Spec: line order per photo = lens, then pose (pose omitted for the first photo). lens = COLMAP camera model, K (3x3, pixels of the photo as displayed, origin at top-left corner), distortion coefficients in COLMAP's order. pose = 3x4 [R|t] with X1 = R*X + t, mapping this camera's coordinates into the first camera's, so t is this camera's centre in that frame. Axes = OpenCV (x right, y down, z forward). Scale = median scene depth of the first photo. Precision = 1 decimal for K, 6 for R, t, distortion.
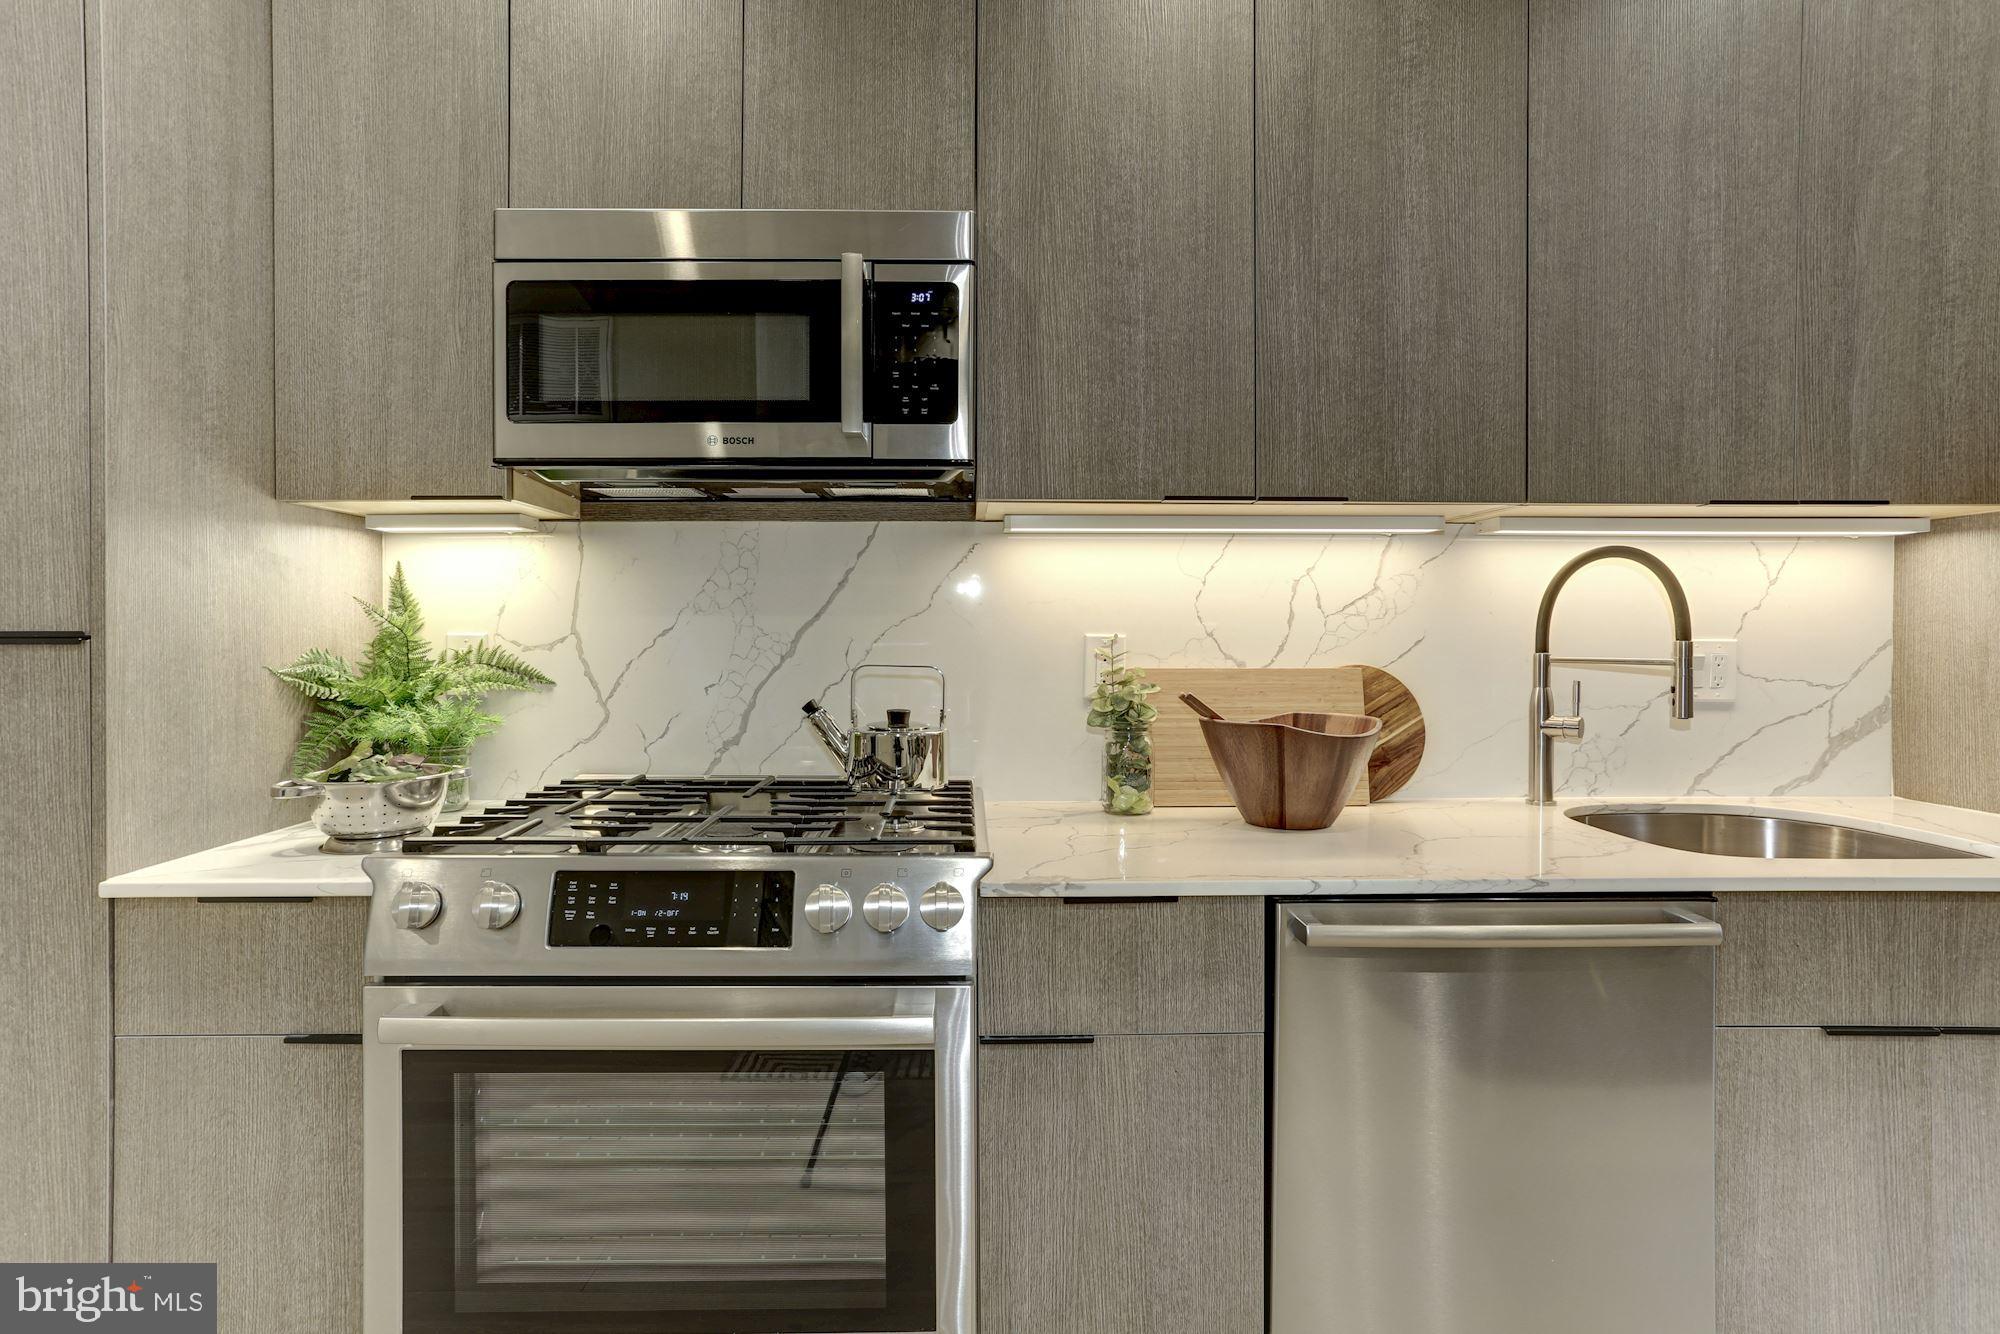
lens RADIAL K [[970.3, 0, 981.1], [0, 970.3, 637.7], [0, 0, 1]] dist [-0.045564, 0.027747]
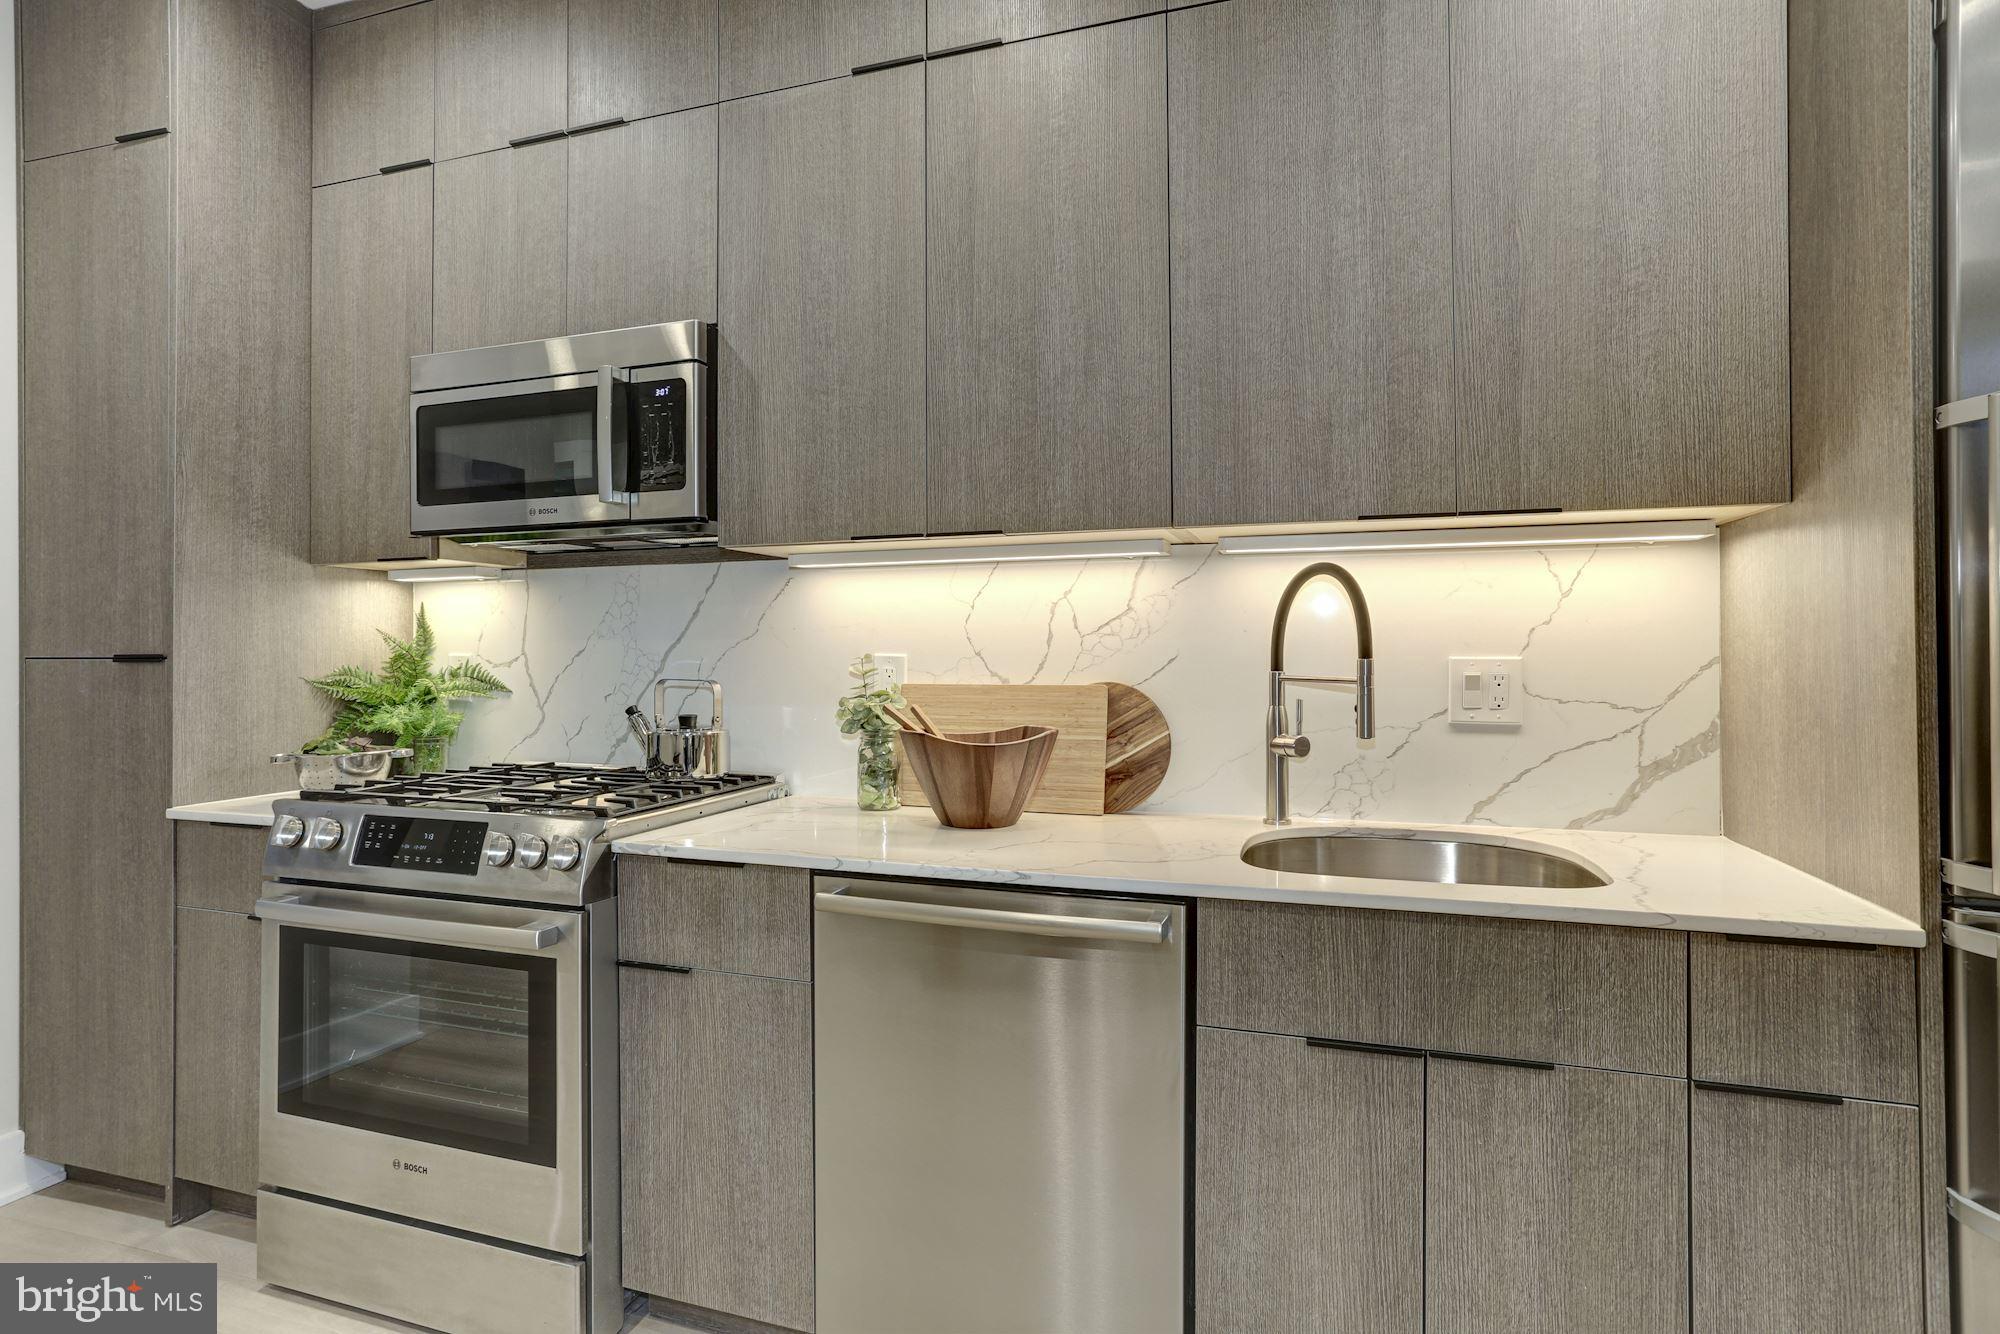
lens RADIAL K [[1004.4, 0, 982.4], [0, 1004.4, 641.7], [0, 0, 1]] dist [-0.041929, 0.022504]
pose [[0.943582, -0.007012, -0.331066, 0.747658], [0.002003, 0.999878, -0.015467, 0.000867], [0.331134, 0.013931, 0.943481, -0.101976]]
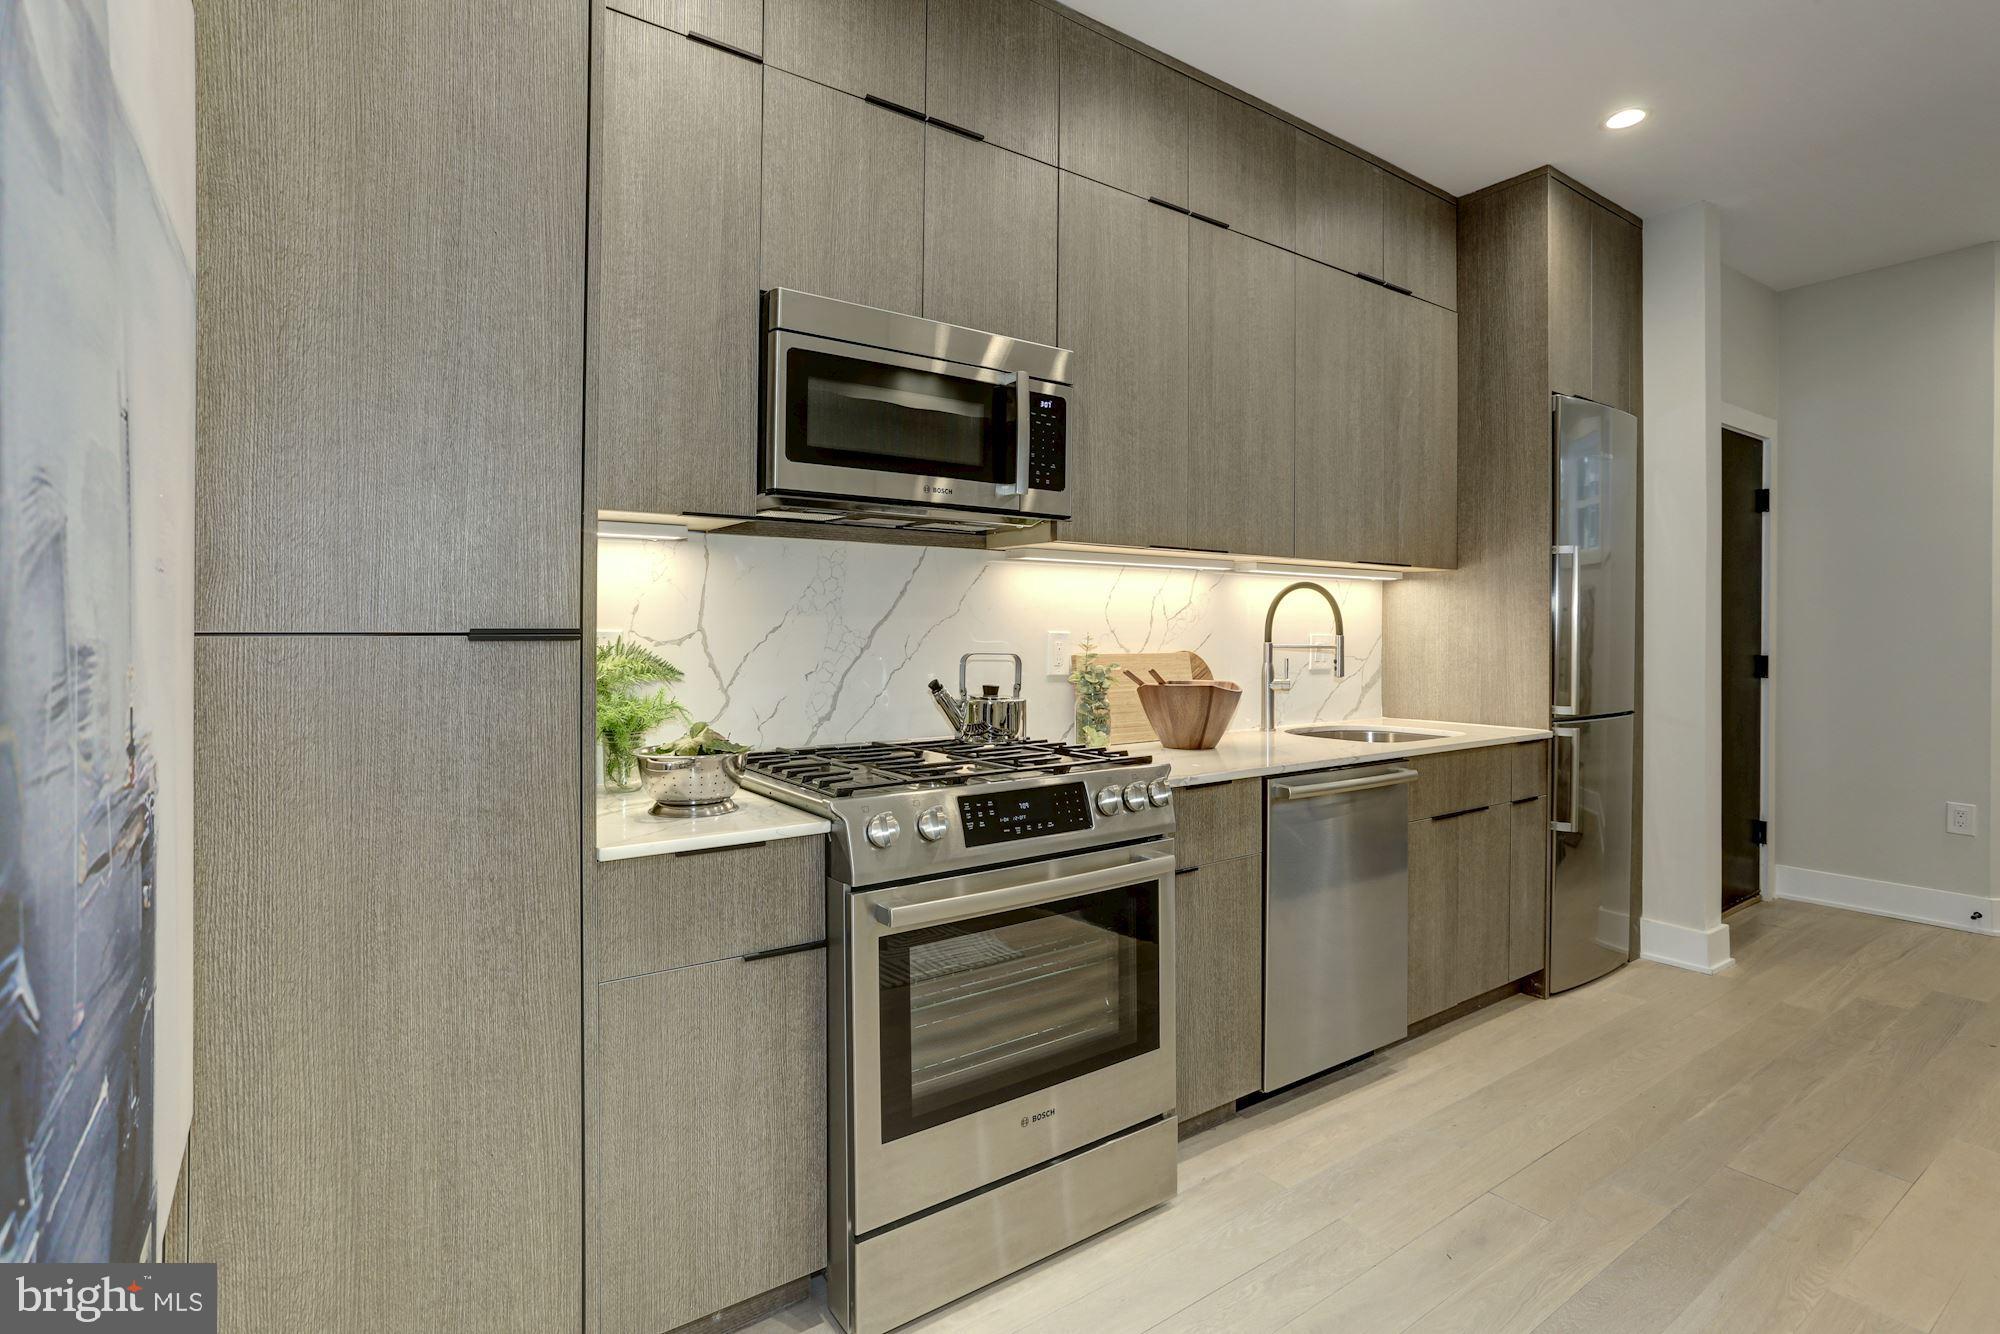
lens RADIAL K [[970.3, 0, 972.7], [0, 970.3, 628.6], [0, 0, 1]] dist [-0.045564, 0.027747]
pose [[0.829969, 0.002594, 0.557804, -0.949394], [0.000309, 0.999987, -0.005109, -0.000441], [-0.557810, 0.004413, 0.829957, -0.165291]]
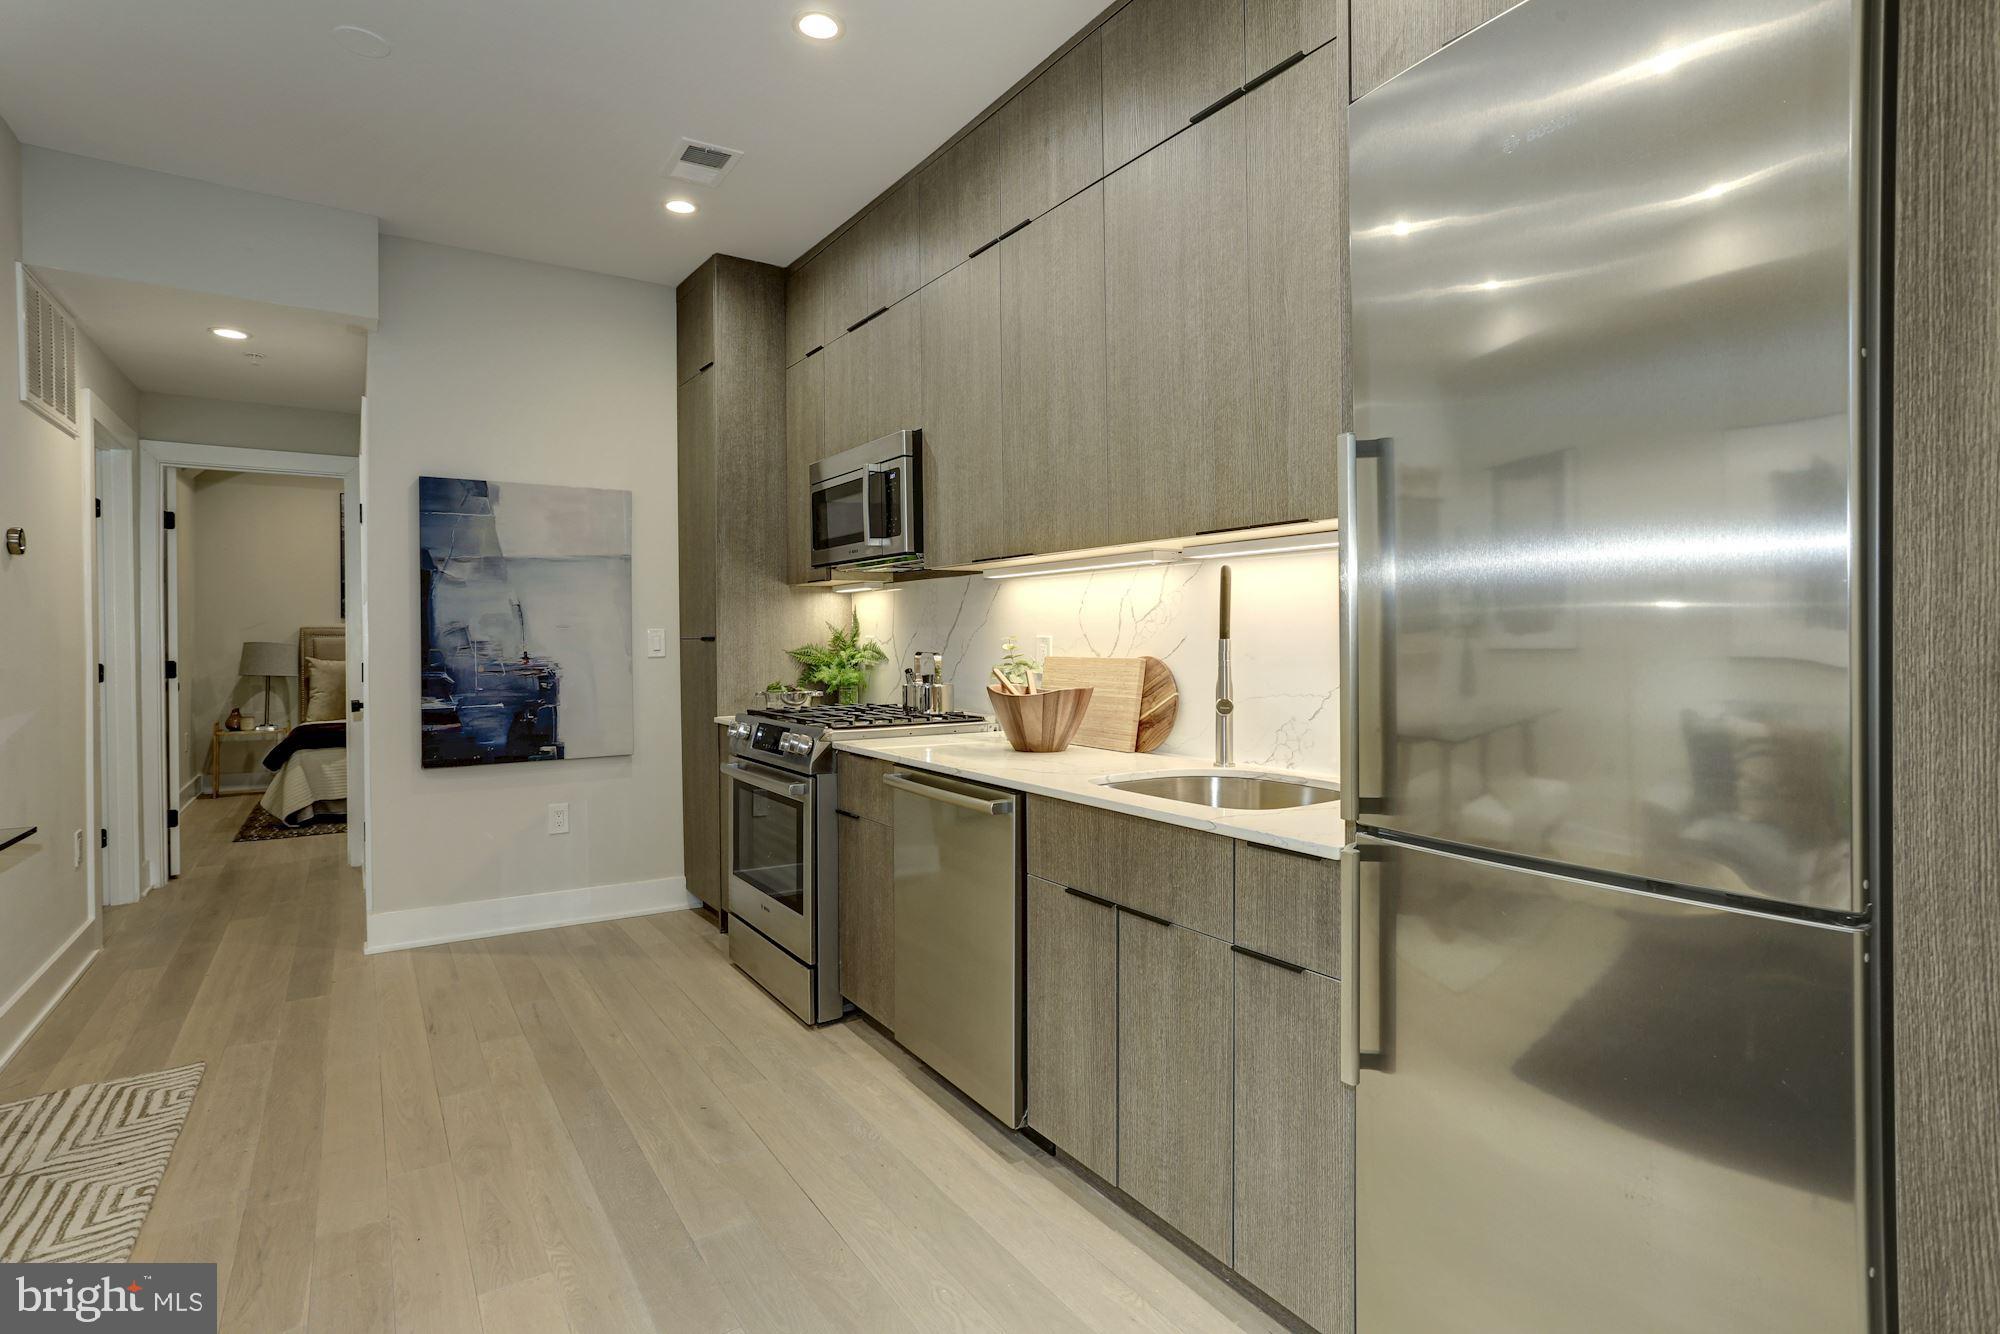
lens RADIAL K [[970.3, 0, 984.2], [0, 970.3, 640.4], [0, 0, 1]] dist [-0.045564, 0.027747]
pose [[0.538669, -0.000398, -0.842517, 1.755525], [0.002205, 0.999997, 0.000938, 0.003327], [0.842514, -0.002362, 0.538669, 0.029956]]
